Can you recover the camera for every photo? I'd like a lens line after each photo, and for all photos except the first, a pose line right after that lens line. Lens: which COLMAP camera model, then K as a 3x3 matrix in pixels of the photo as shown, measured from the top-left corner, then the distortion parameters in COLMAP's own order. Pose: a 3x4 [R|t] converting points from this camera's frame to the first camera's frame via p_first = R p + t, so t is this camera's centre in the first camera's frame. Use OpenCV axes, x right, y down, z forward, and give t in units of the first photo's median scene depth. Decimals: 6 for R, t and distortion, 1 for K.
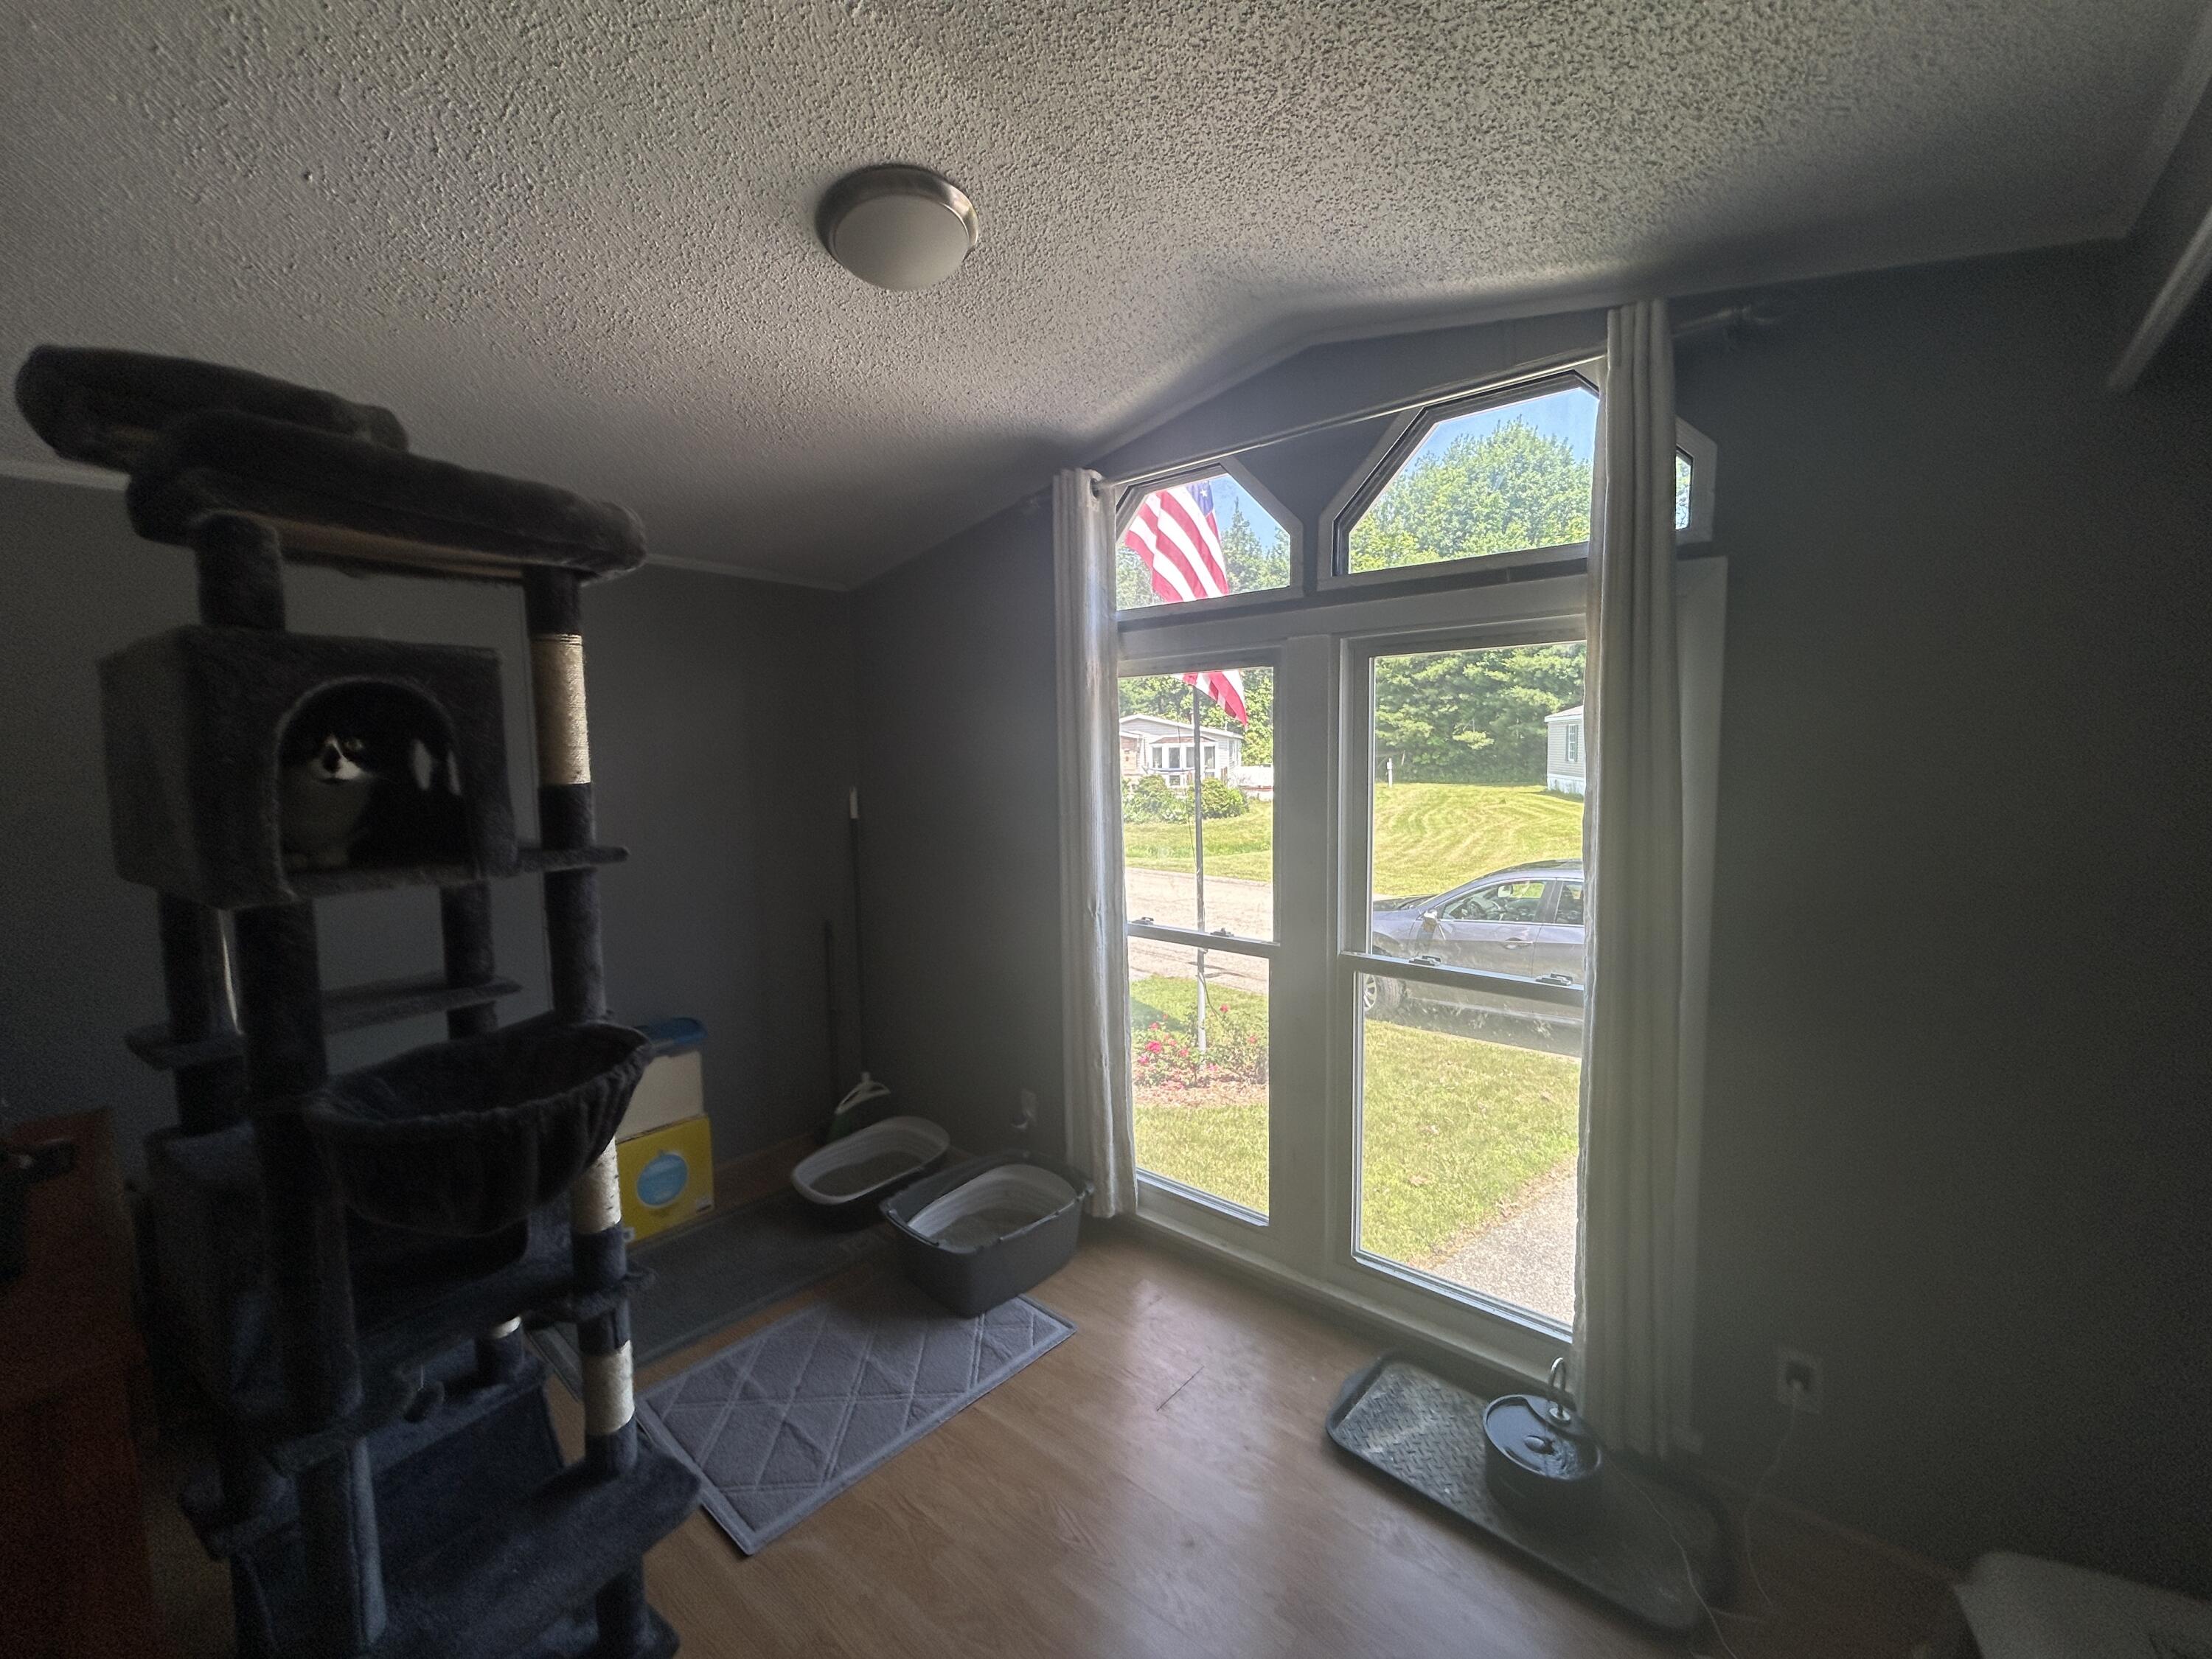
lens RADIAL K [[889.2, 0, 1103.7], [0, 889.2, 827.4], [0, 0, 1]] dist [-0.002704, -0.000682]
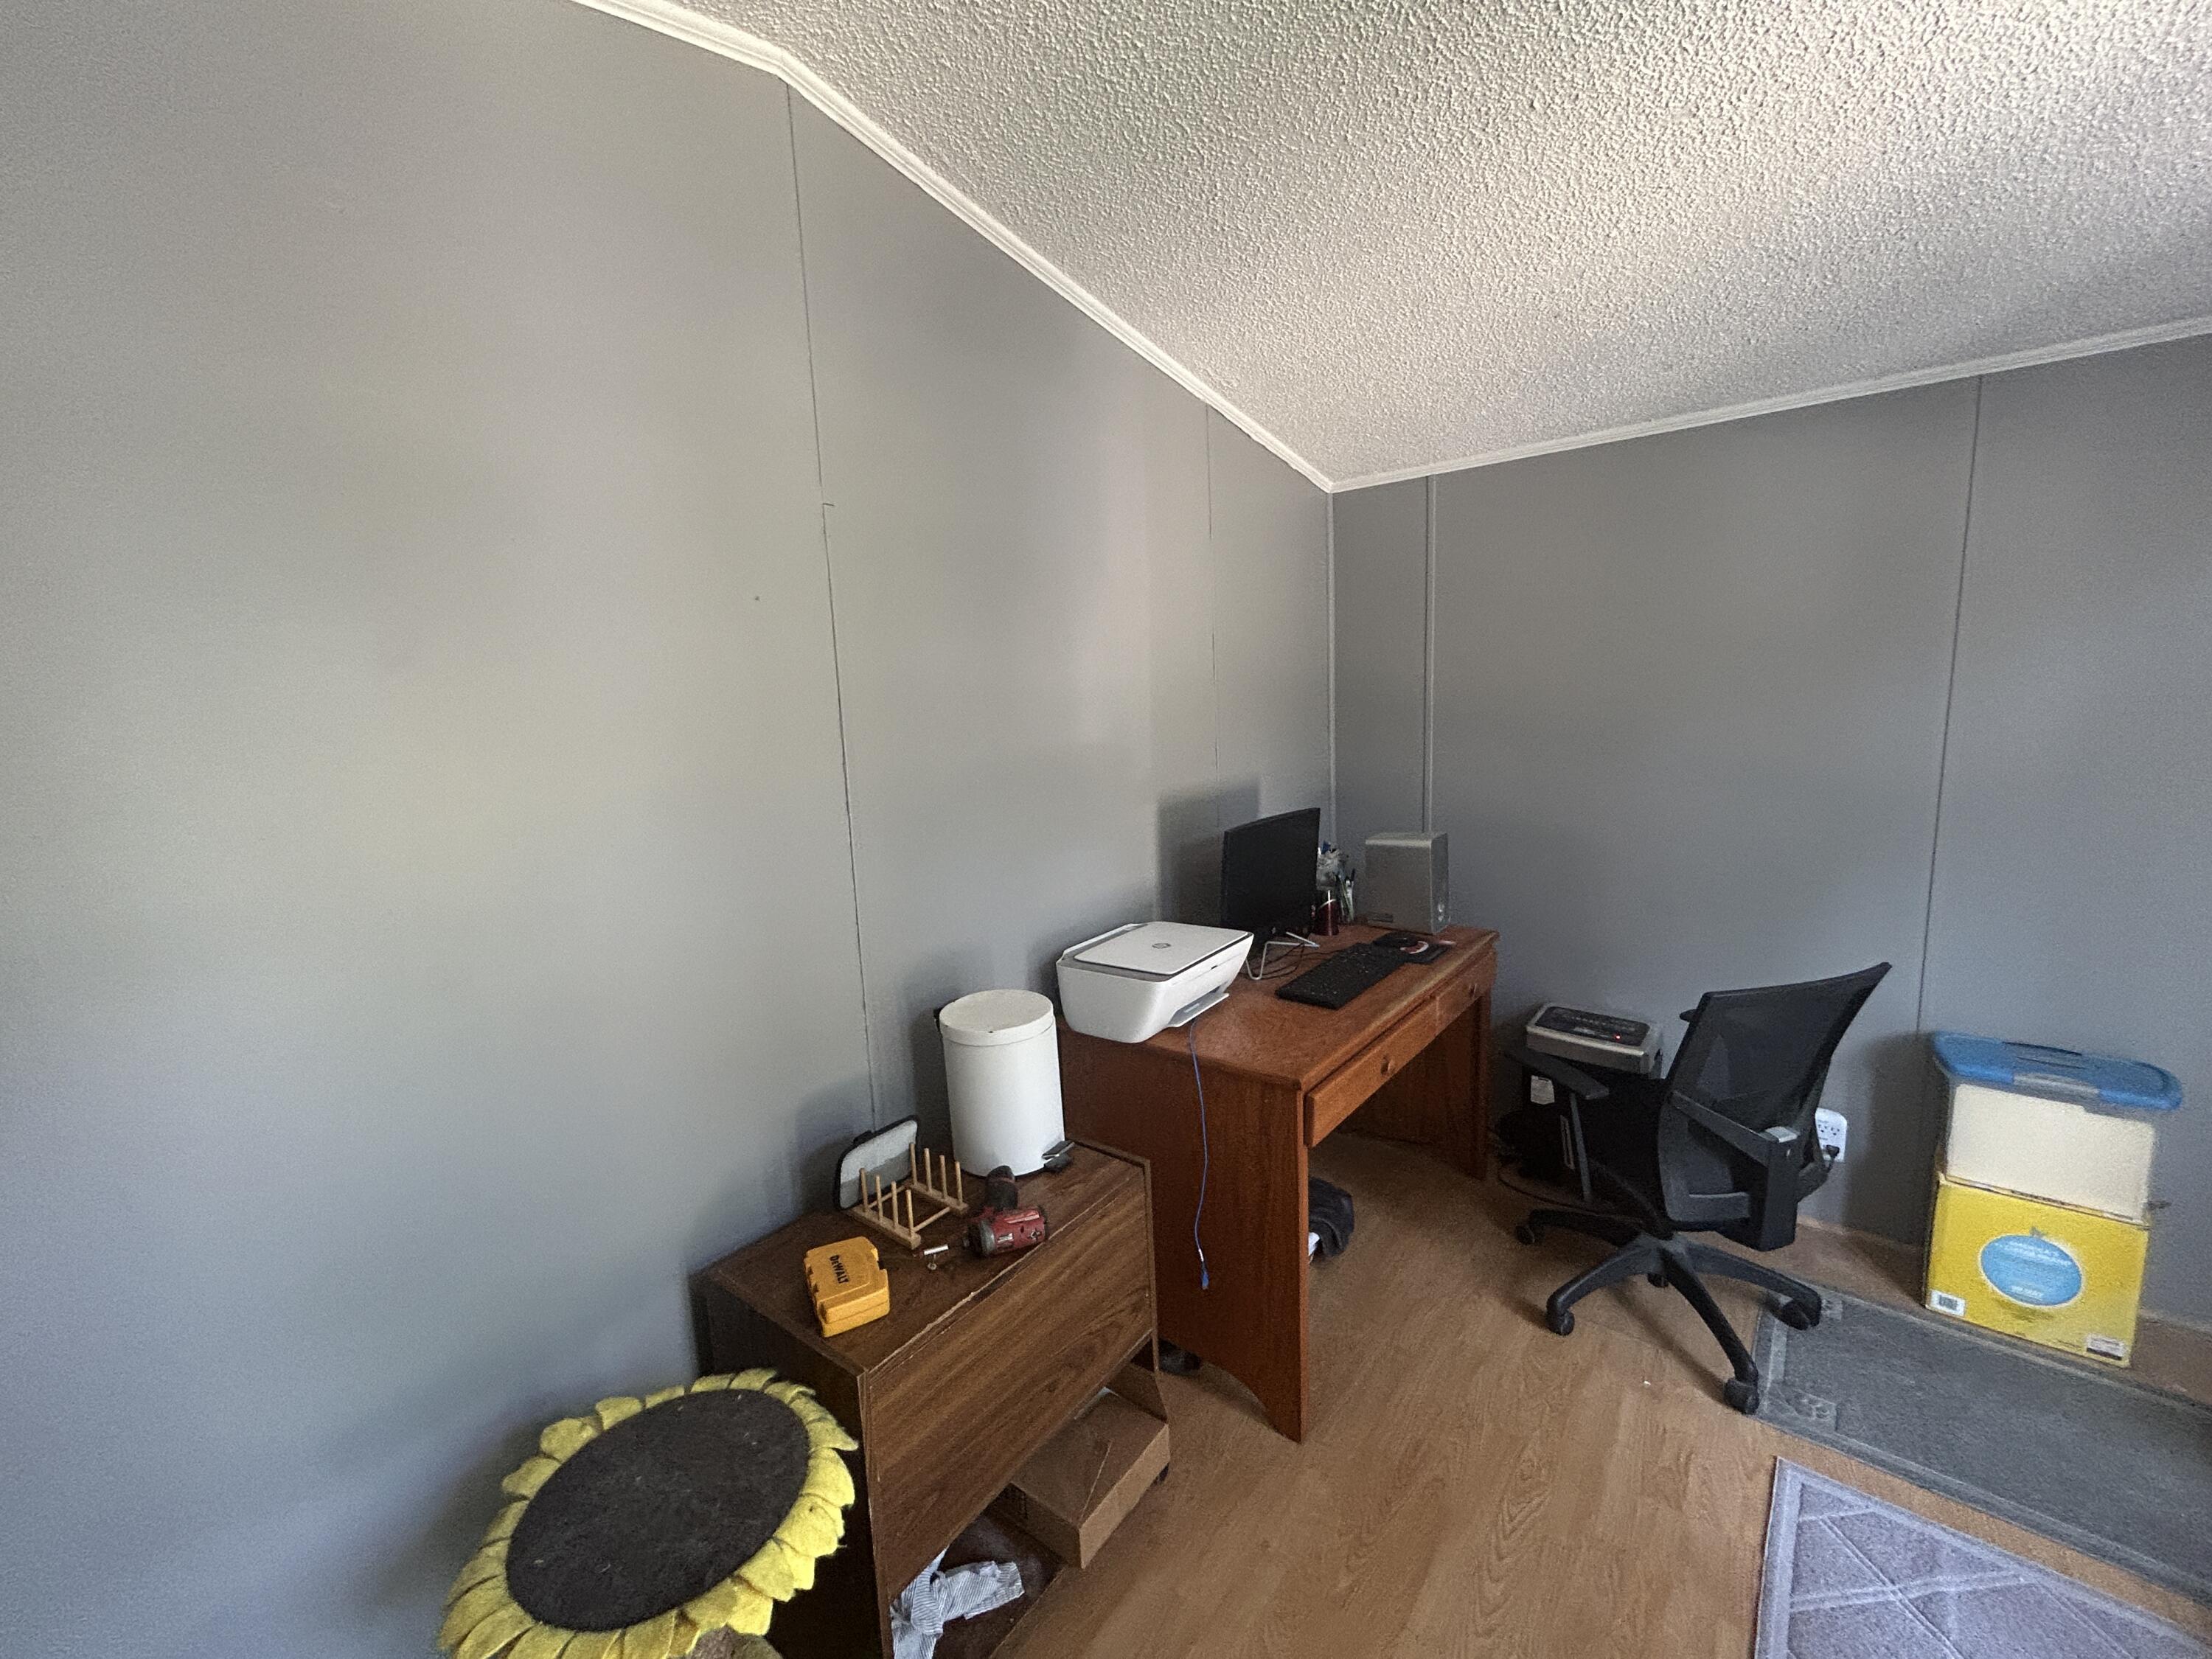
lens RADIAL K [[889.2, 0, 1103.4], [0, 889.2, 819.2], [0, 0, 1]] dist [-0.002704, -0.000682]
pose [[0.026266, 0.156809, -0.987280, 0.127648], [-0.052027, 0.986496, 0.155300, -0.024045], [0.998300, 0.047287, 0.034069, 0.263617]]
